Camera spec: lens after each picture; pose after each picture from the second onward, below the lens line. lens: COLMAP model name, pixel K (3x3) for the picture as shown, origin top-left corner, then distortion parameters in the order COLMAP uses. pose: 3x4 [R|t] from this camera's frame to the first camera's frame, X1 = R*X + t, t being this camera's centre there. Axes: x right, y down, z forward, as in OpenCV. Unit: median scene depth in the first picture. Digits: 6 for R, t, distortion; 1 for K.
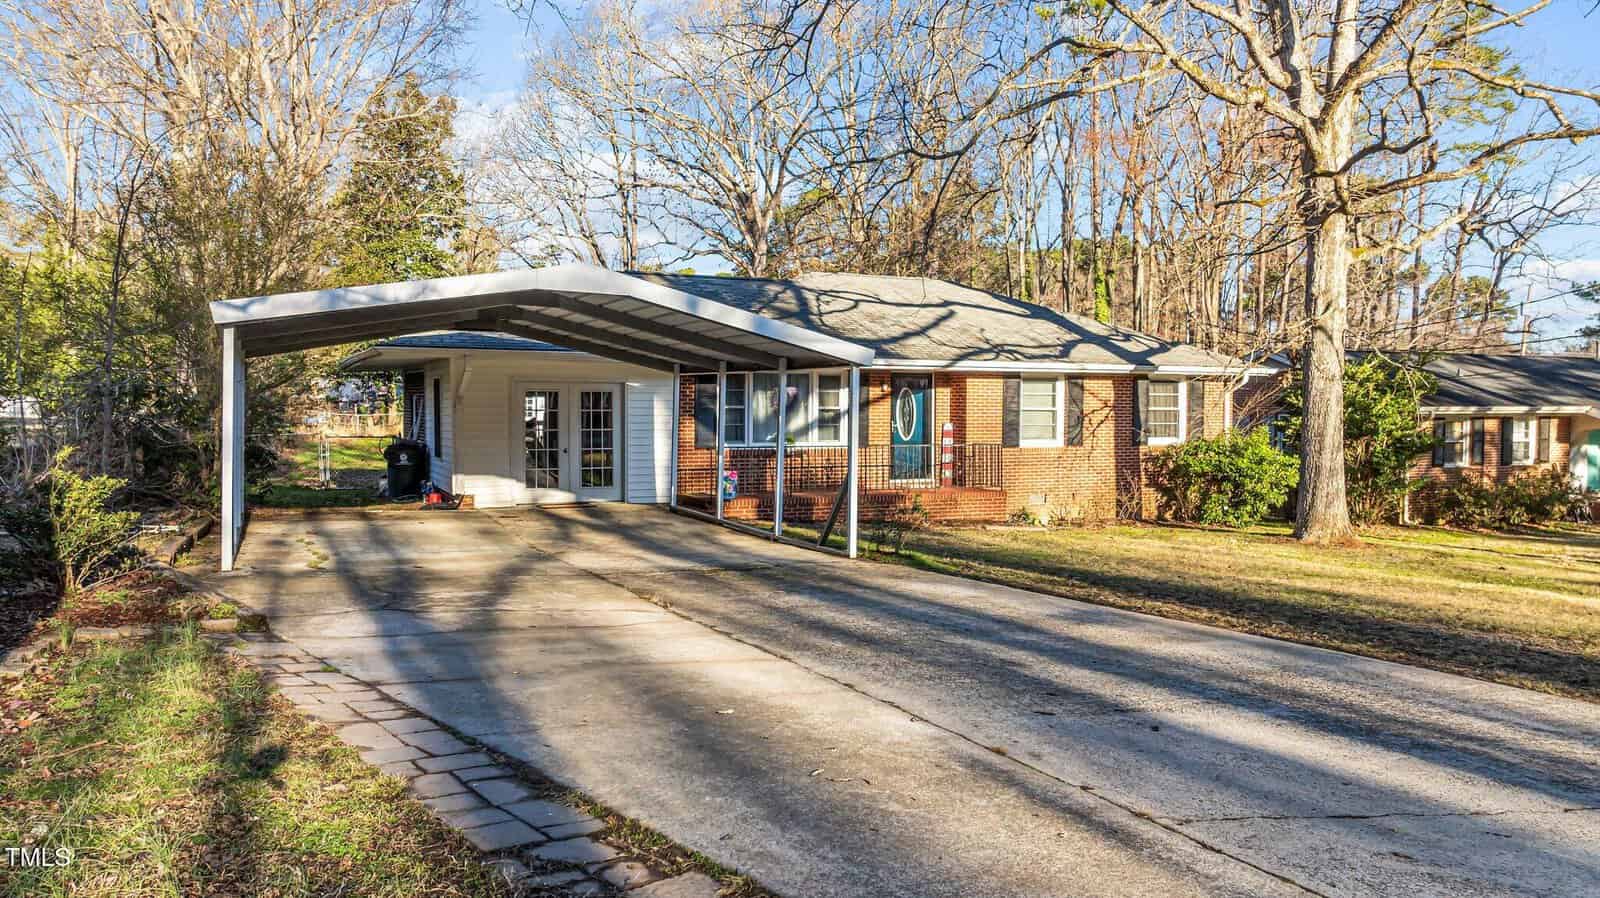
lens RADIAL K [[1133.1, 0, 800.0], [0, 1133.1, 449.0], [0, 0, 1]] dist [-0.019808, 0.005005]
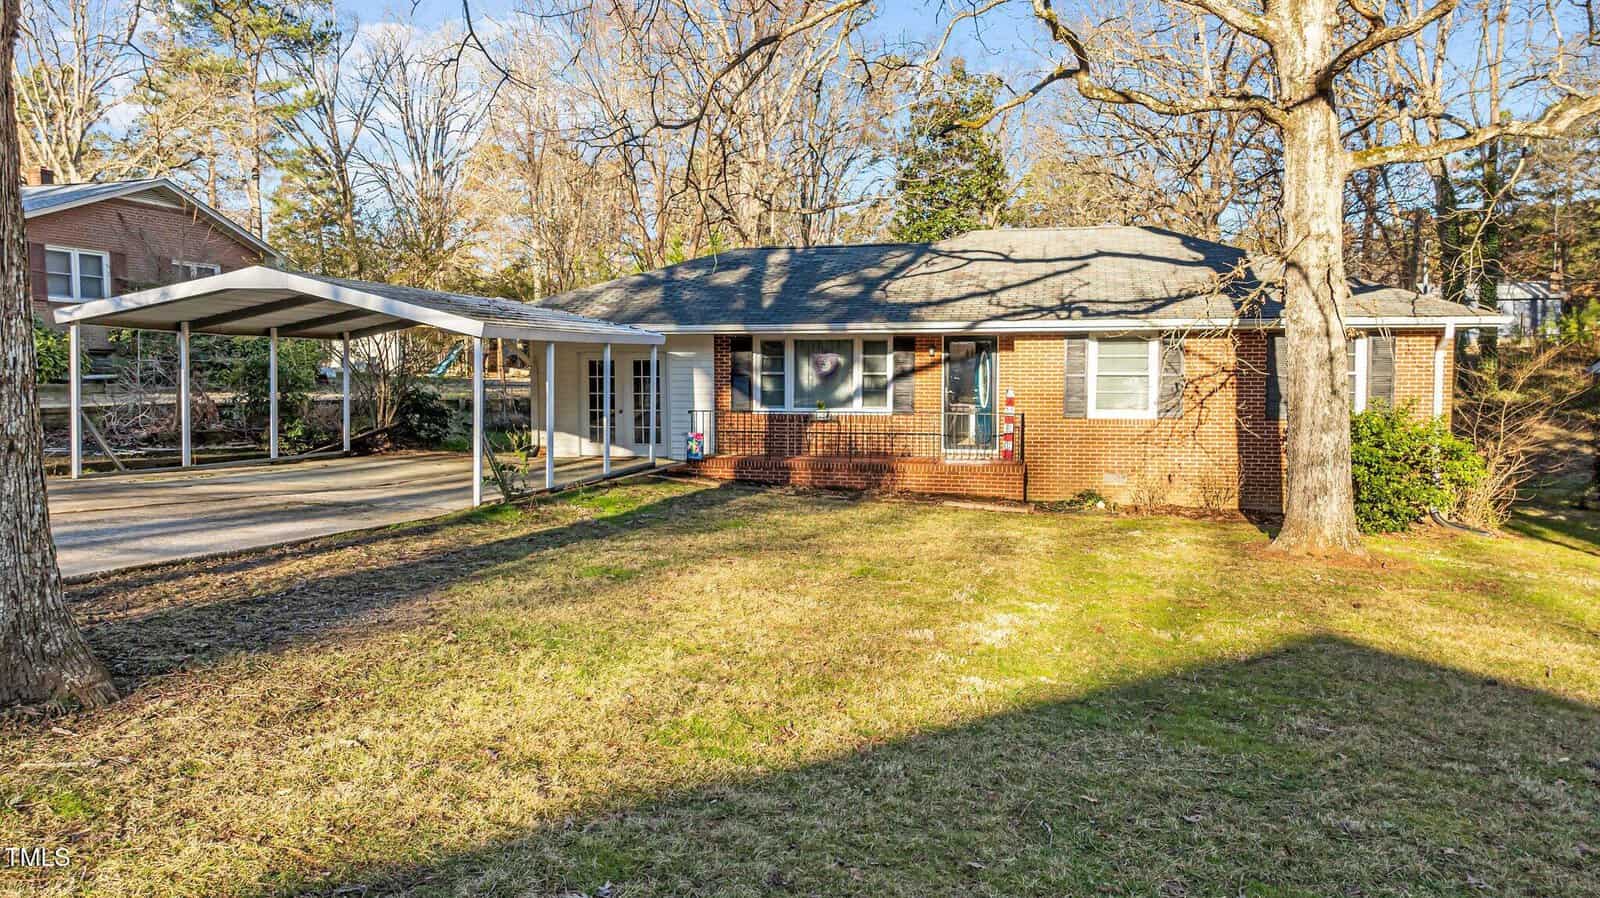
lens RADIAL K [[1133.1, 0, 800.0], [0, 1133.1, 449.0], [0, 0, 1]] dist [-0.019808, 0.005005]
pose [[0.775590, 0.038335, -0.630072, 0.587129], [-0.019201, 0.999125, 0.037154, -0.006262], [0.630945, -0.016719, 0.775647, 0.189706]]
